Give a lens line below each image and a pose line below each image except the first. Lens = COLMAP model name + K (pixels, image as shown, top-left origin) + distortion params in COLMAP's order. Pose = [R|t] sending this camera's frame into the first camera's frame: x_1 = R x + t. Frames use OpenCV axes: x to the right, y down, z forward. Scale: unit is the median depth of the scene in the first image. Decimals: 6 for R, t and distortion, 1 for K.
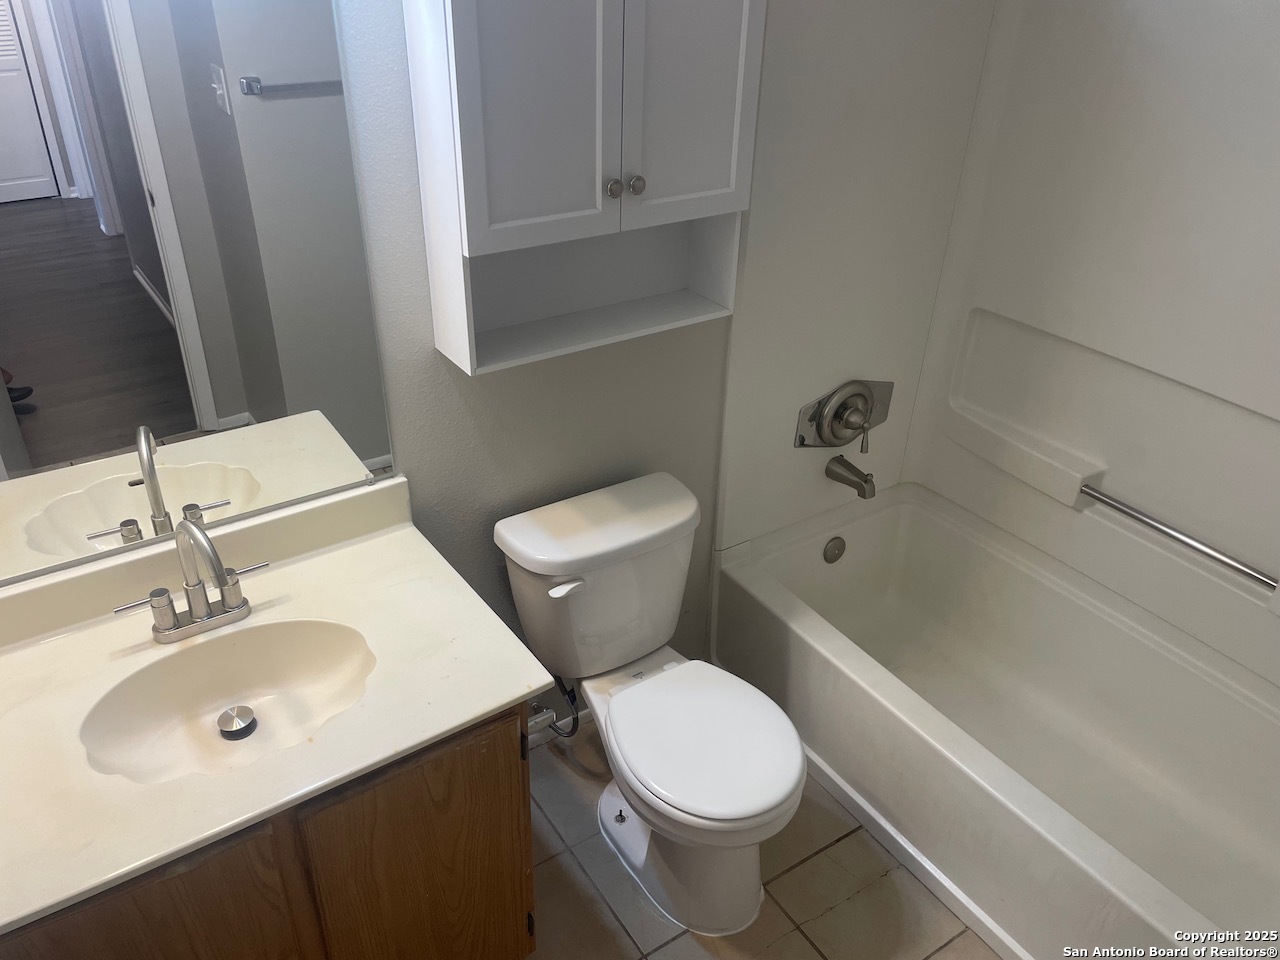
lens RADIAL K [[970.0, 0, 646.0], [0, 970.0, 483.1], [0, 0, 1]] dist [0.103294, -0.138440]
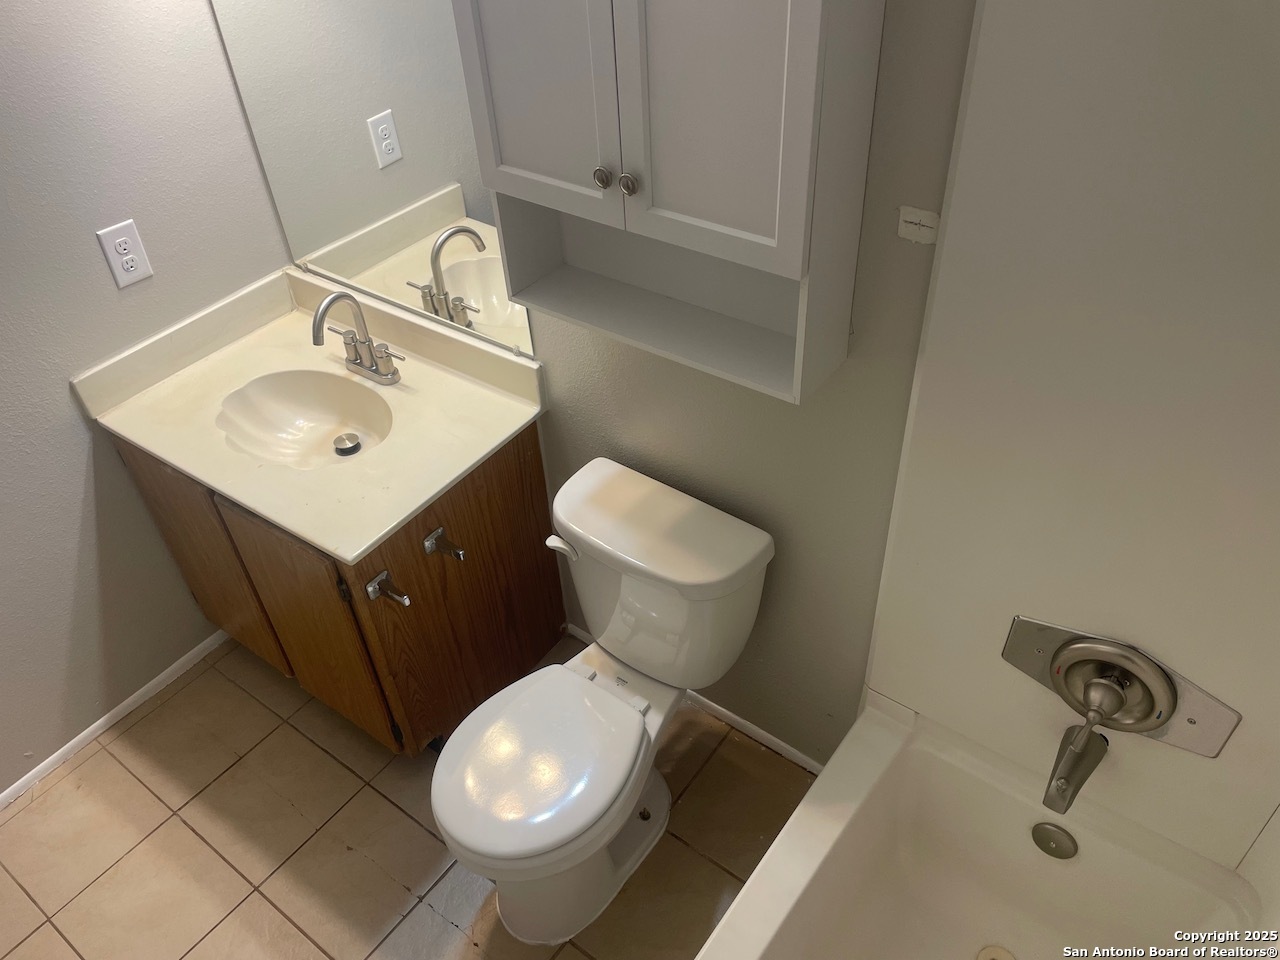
lens RADIAL K [[970.0, 0, 646.0], [0, 970.0, 483.1], [0, 0, 1]] dist [0.103294, -0.138440]
pose [[0.325909, 0.578512, -0.747735, 0.745752], [-0.434184, 0.794165, 0.425190, -0.458236], [0.839802, 0.186081, 0.510007, 0.641013]]
